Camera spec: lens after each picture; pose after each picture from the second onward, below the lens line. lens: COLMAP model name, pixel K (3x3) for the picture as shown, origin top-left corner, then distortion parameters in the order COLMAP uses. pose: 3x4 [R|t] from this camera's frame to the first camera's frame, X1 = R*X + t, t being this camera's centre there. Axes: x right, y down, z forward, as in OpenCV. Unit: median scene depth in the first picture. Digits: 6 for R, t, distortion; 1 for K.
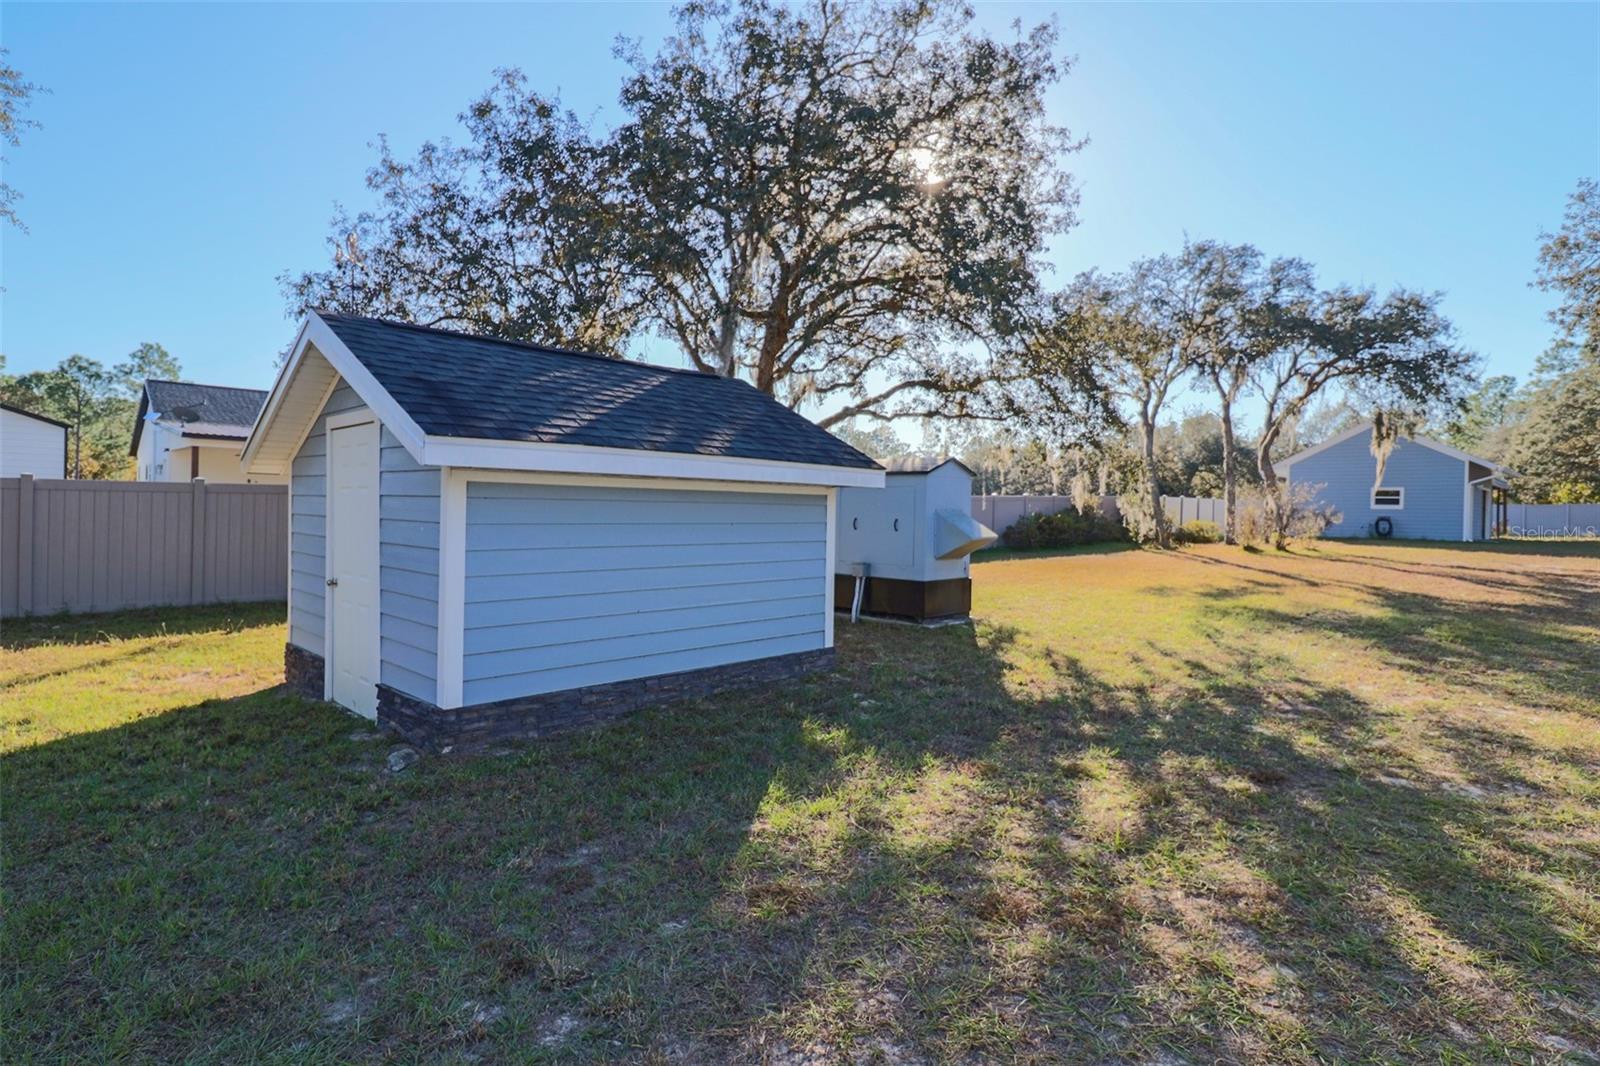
lens RADIAL K [[831.9, 0, 796.0], [0, 831.9, 535.2], [0, 0, 1]] dist [-0.002584, -0.012309]
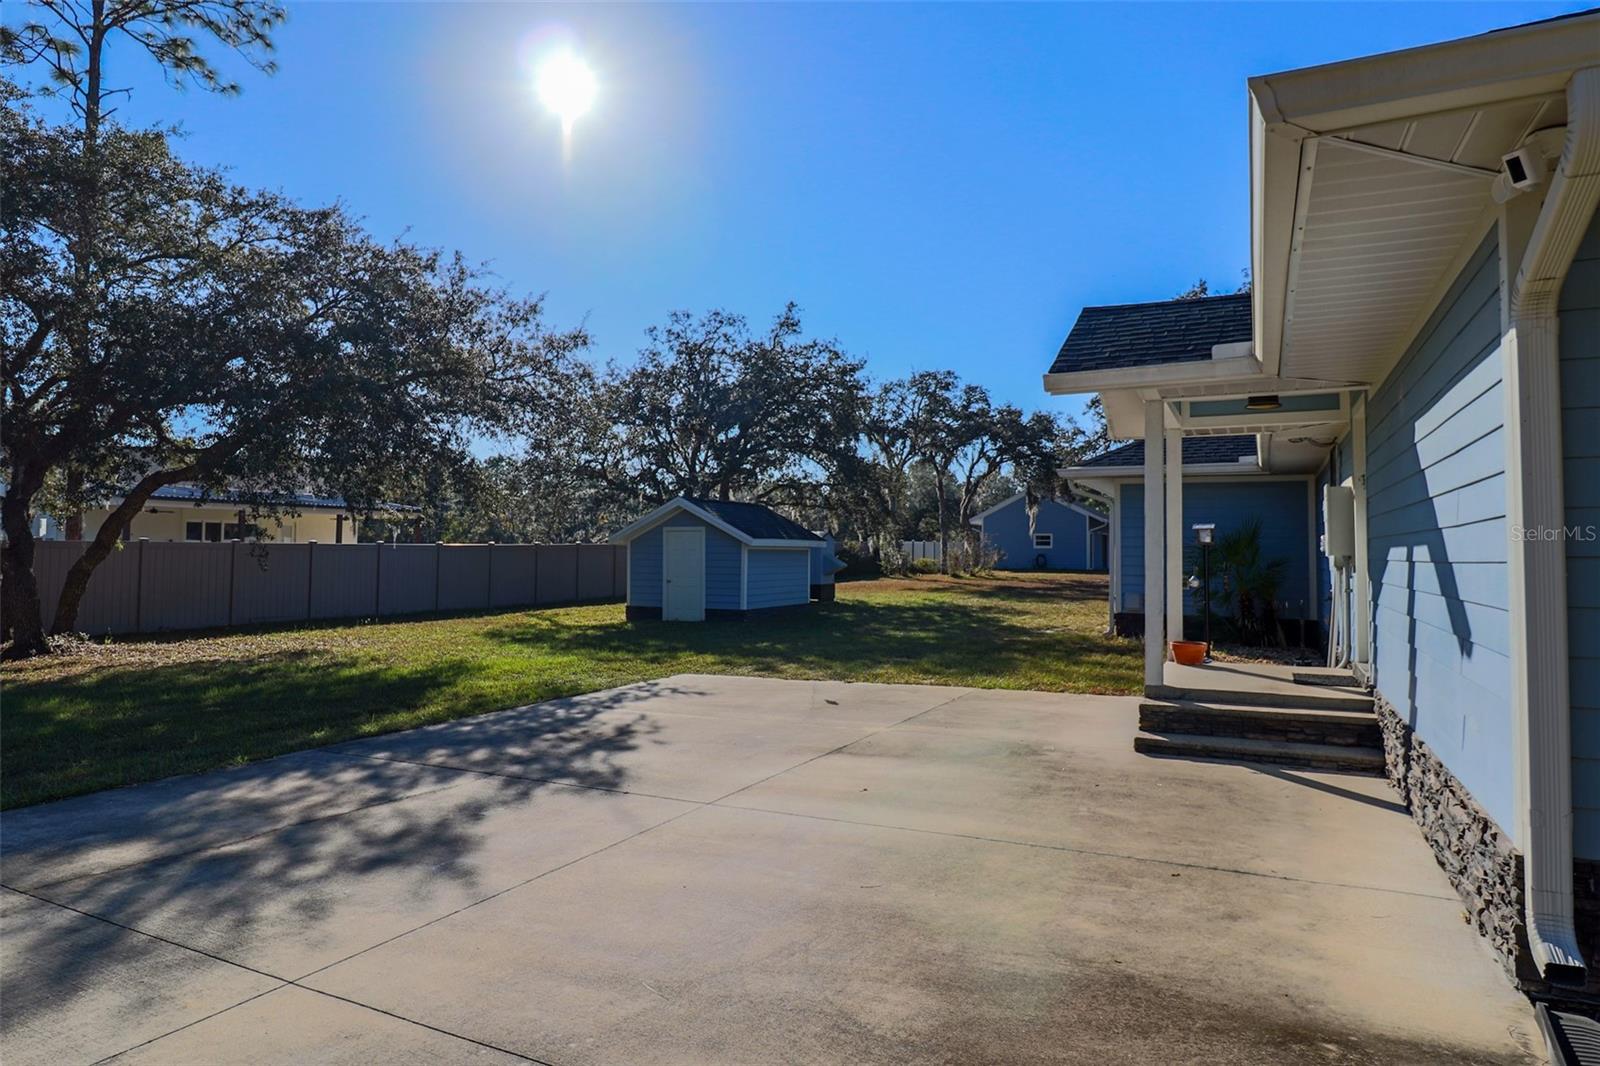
lens RADIAL K [[947.0, 0, 800.0], [0, 947.0, 533.0], [0, 0, 1]] dist [0.000229, -0.001089]
pose [[0.949073, -0.005259, 0.315011, -0.247242], [0.020859, 0.998716, -0.046170, 0.010287], [-0.314364, 0.050389, 0.947964, -0.509490]]
